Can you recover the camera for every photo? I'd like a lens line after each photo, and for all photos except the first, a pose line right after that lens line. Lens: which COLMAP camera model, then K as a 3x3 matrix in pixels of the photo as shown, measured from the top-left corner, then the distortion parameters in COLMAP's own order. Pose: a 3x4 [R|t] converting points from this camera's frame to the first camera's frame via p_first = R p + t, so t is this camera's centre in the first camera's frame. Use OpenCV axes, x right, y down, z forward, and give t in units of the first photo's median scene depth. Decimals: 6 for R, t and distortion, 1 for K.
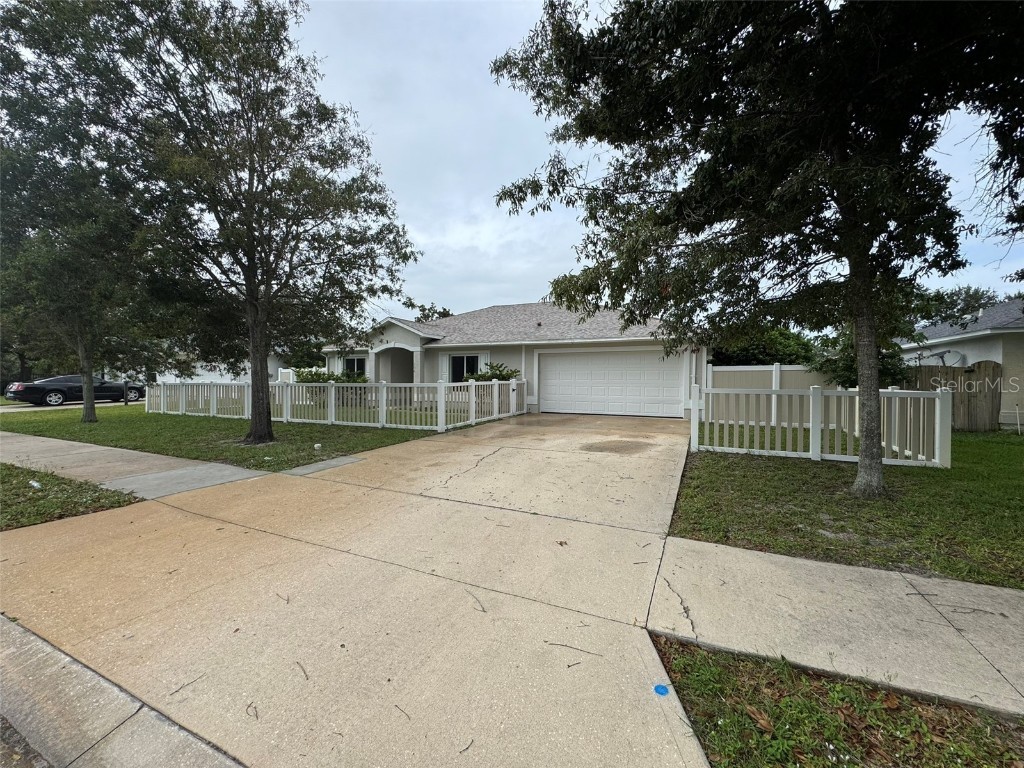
lens RADIAL K [[412.9, 0, 512.0], [0, 412.9, 384.0], [0, 0, 1]] dist [-0.003436, 0.000397]
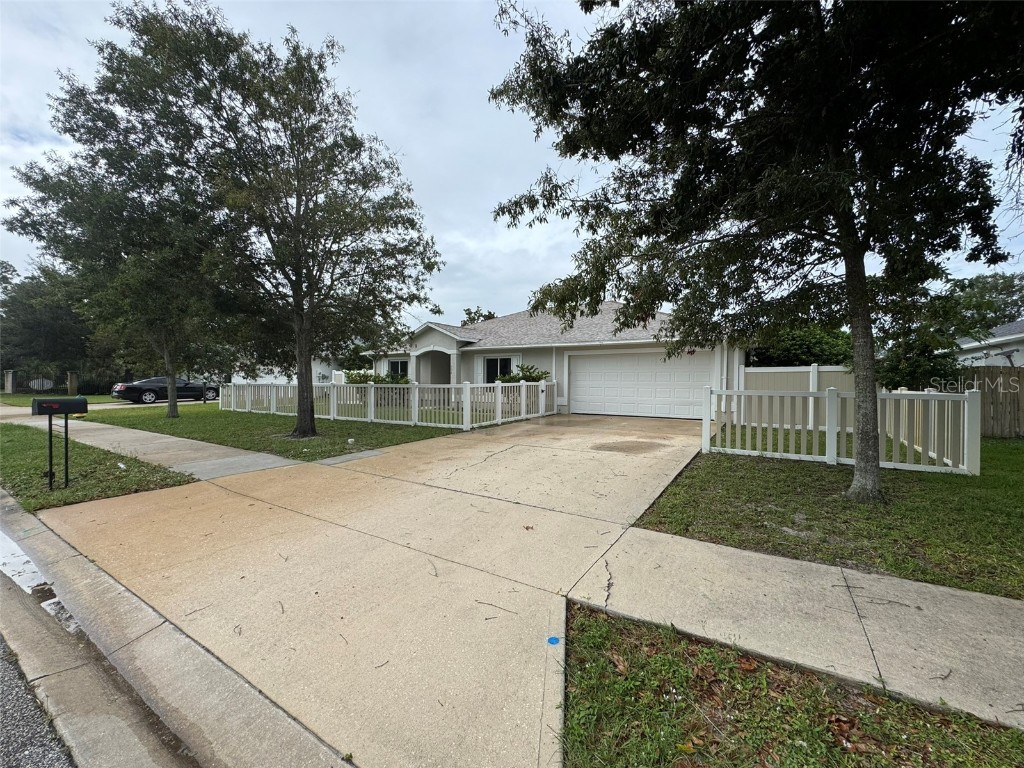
lens RADIAL K [[412.9, 0, 512.0], [0, 412.9, 384.0], [0, 0, 1]] dist [-0.003436, 0.000397]
pose [[0.992336, 0.001603, -0.123554, 0.123726], [-0.002060, 0.999991, -0.003577, 0.001312], [0.123548, 0.003804, 0.992331, -0.064079]]
